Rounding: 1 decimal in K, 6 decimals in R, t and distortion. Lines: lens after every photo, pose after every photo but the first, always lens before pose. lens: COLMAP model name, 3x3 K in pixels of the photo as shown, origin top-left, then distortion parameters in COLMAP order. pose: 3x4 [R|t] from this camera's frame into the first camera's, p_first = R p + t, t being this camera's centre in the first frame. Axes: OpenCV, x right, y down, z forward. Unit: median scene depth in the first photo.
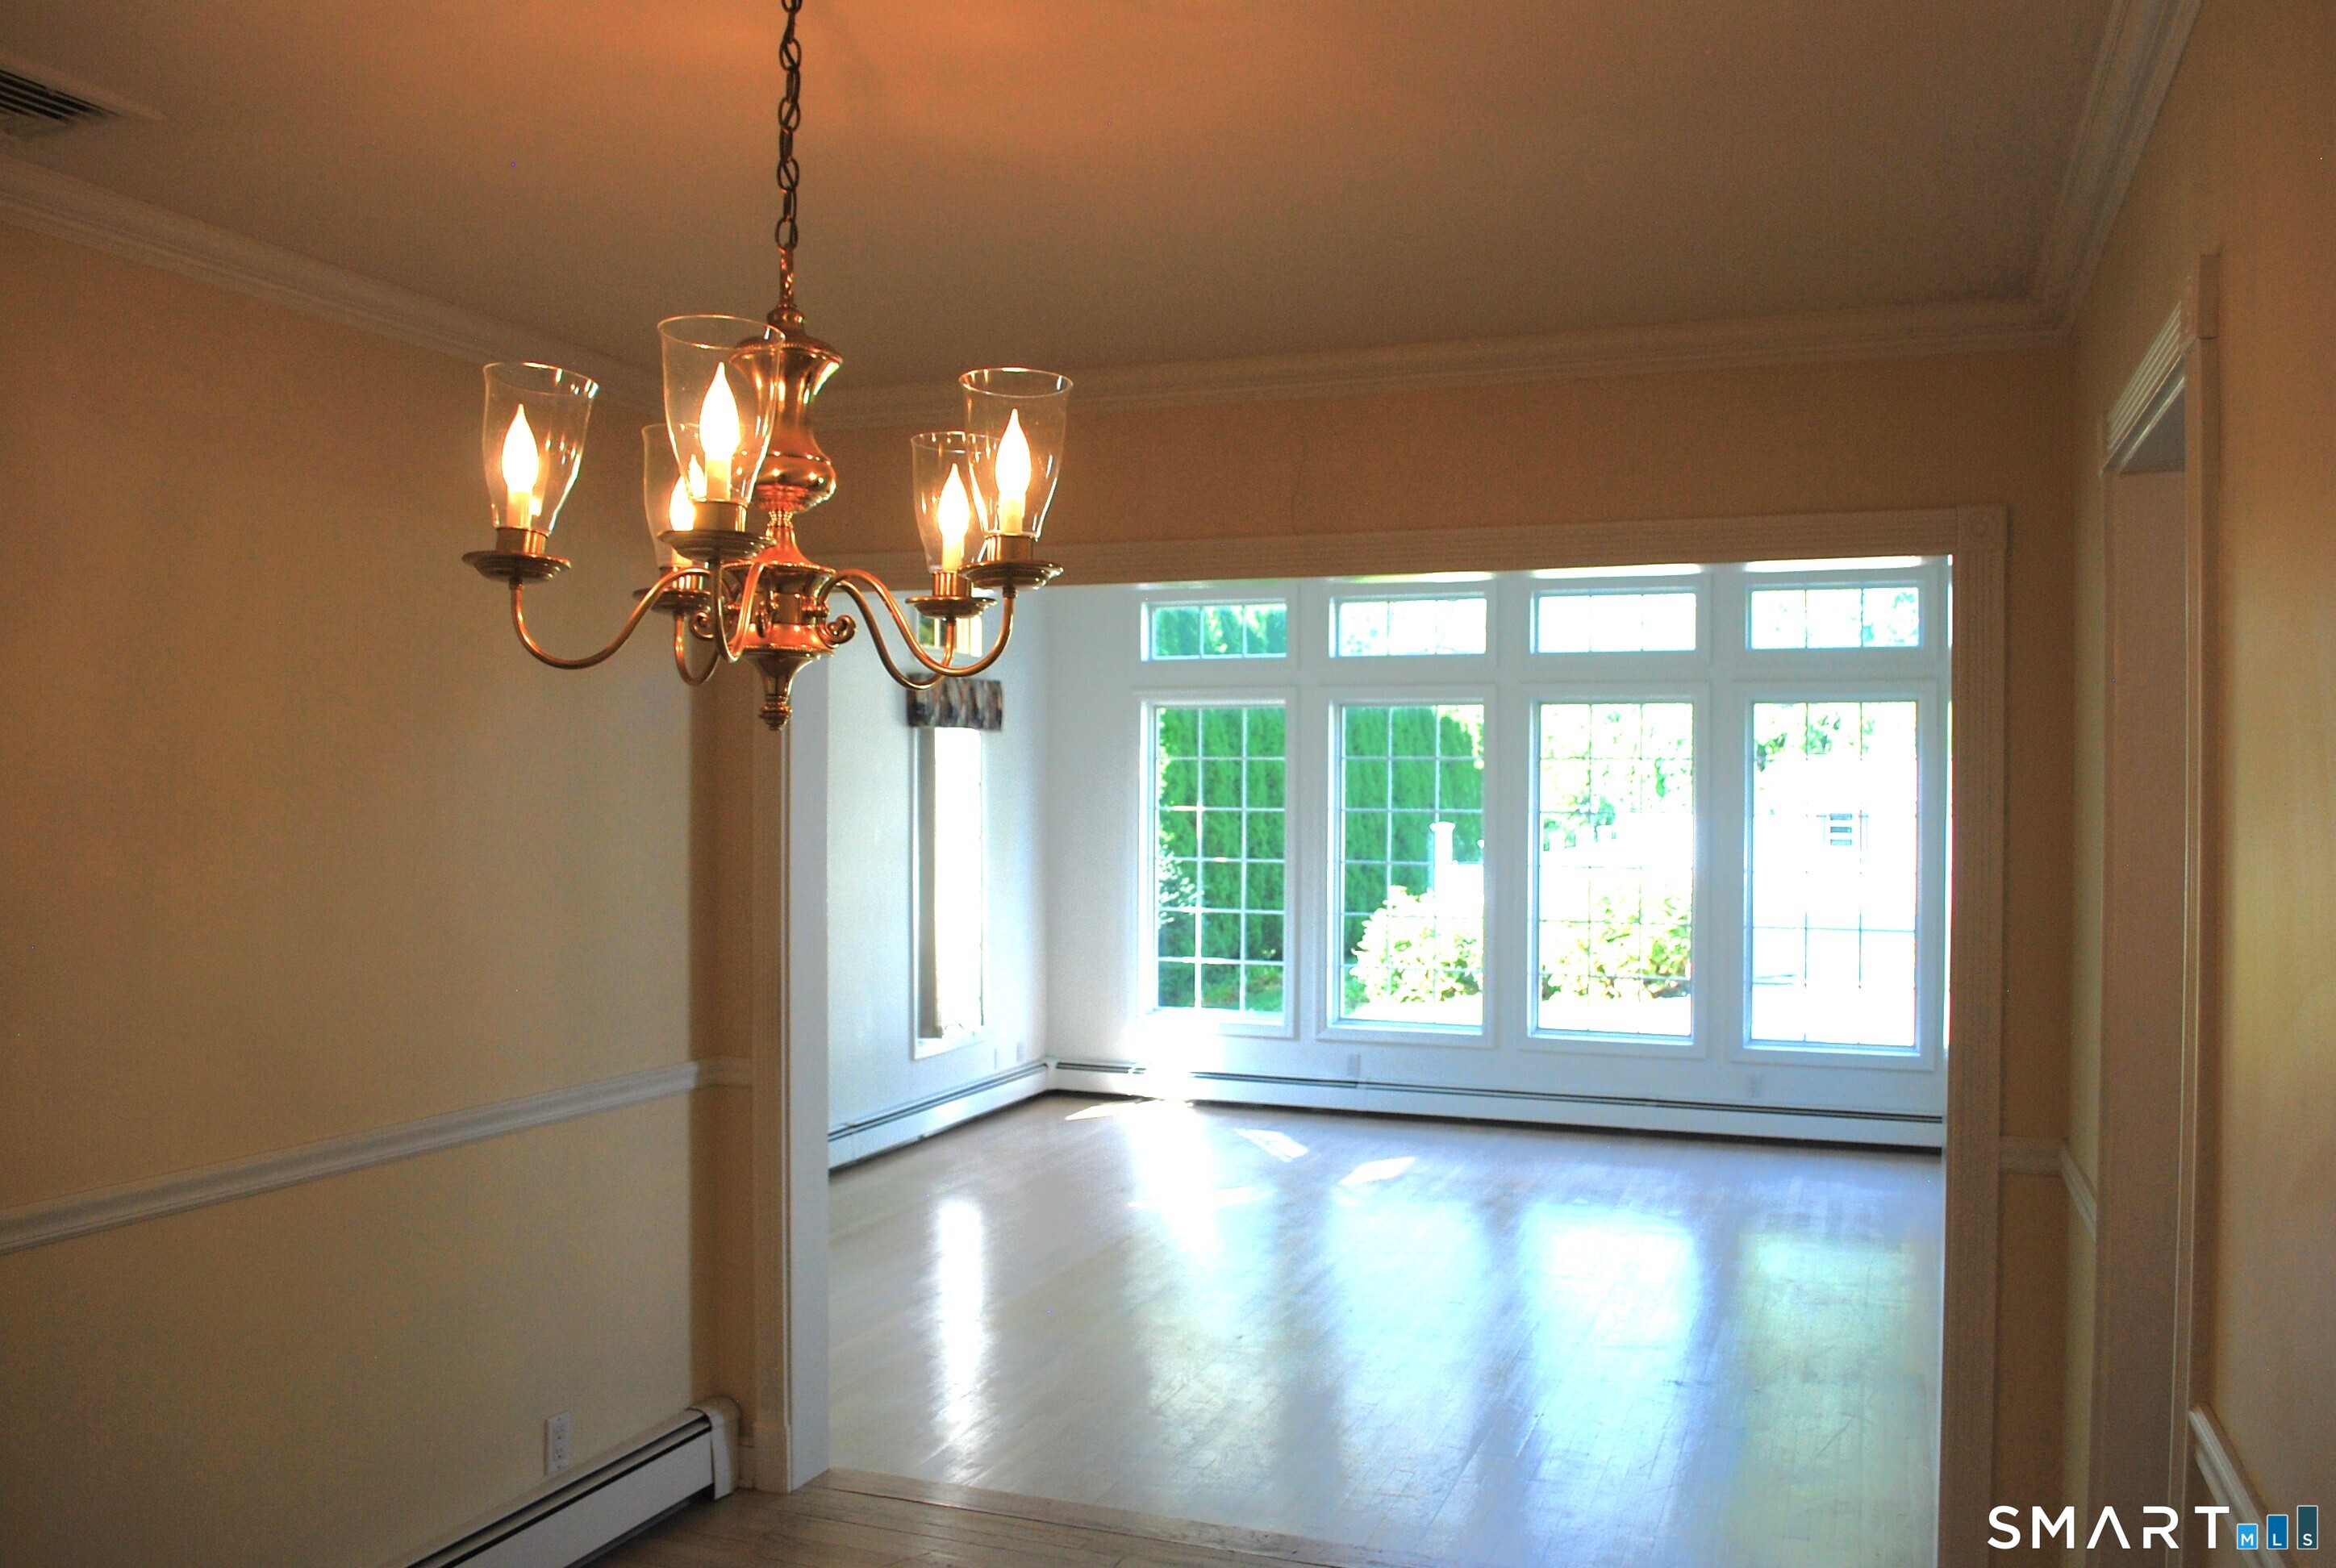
lens RADIAL K [[1832.5, 0, 1168.0], [0, 1832.5, 784.0], [0, 0, 1]] dist [-0.077145, 0.002713]
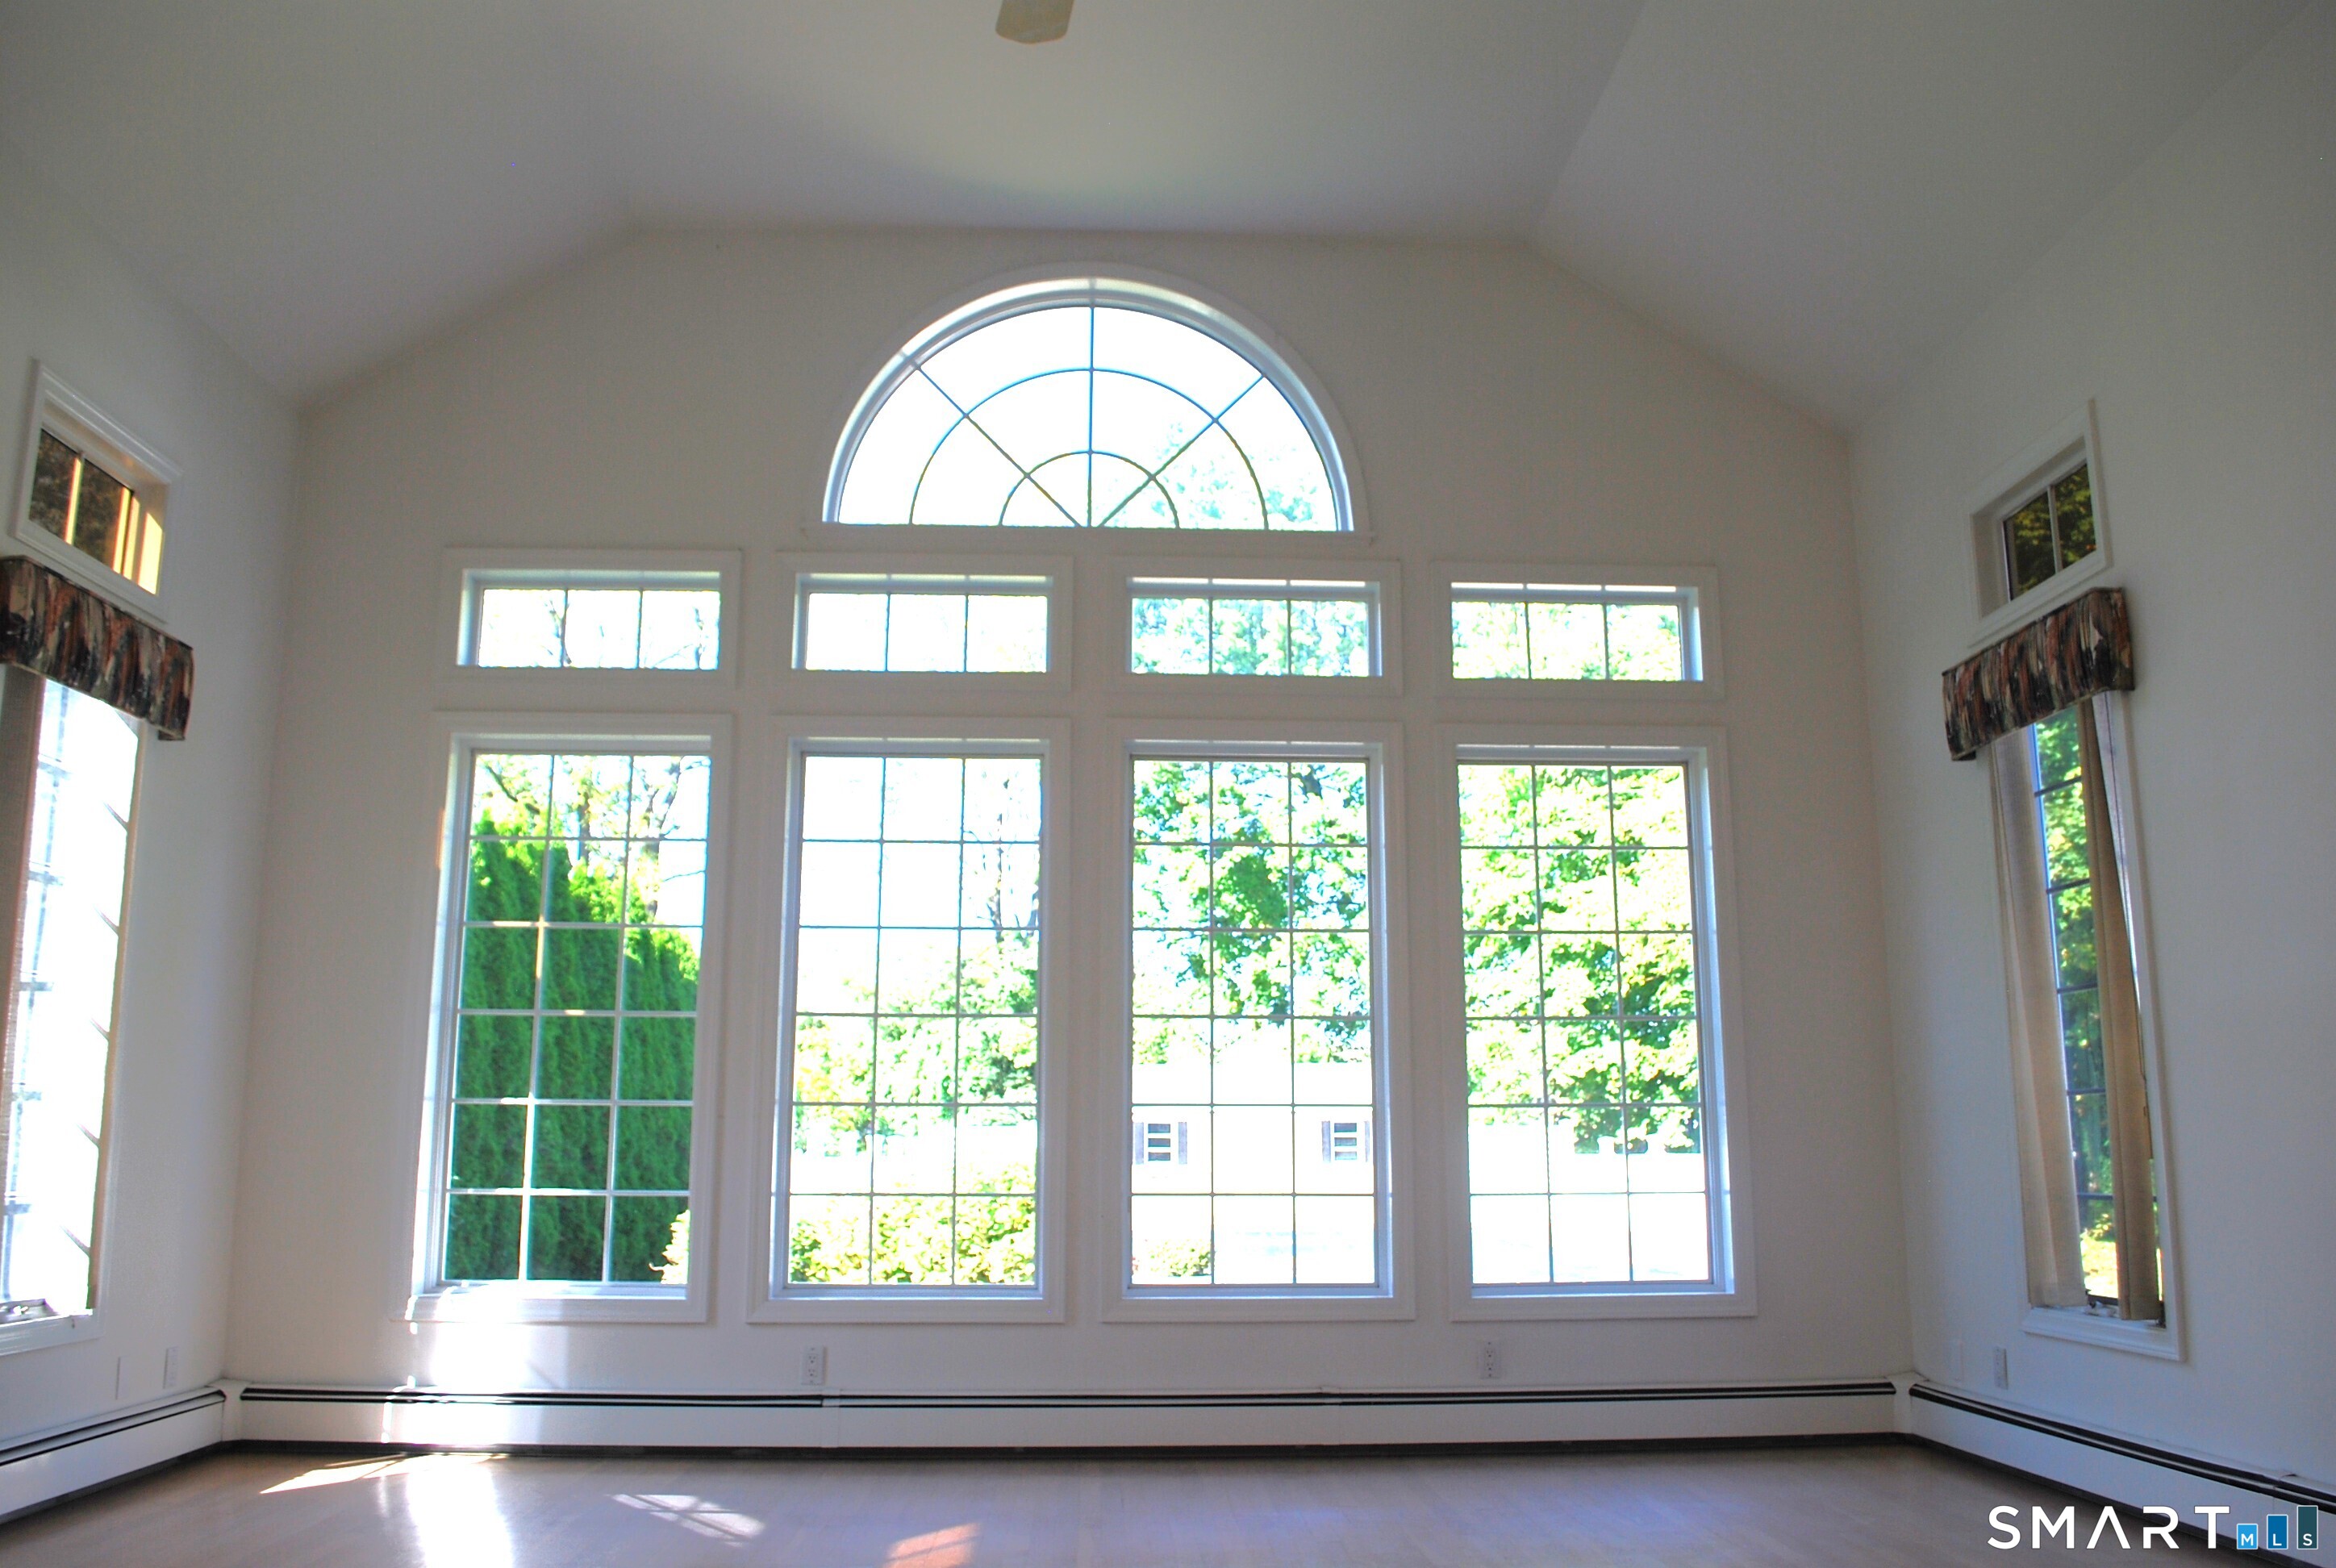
lens RADIAL K [[1836.0, 0, 1168.0], [0, 1836.0, 784.0], [0, 0, 1]] dist [-0.081914, 0.002616]
pose [[0.915563, 0.074859, 0.395145, -0.032572], [0.002257, 0.981552, -0.191183, 0.080021], [-0.402167, 0.175932, 0.898504, 0.404024]]
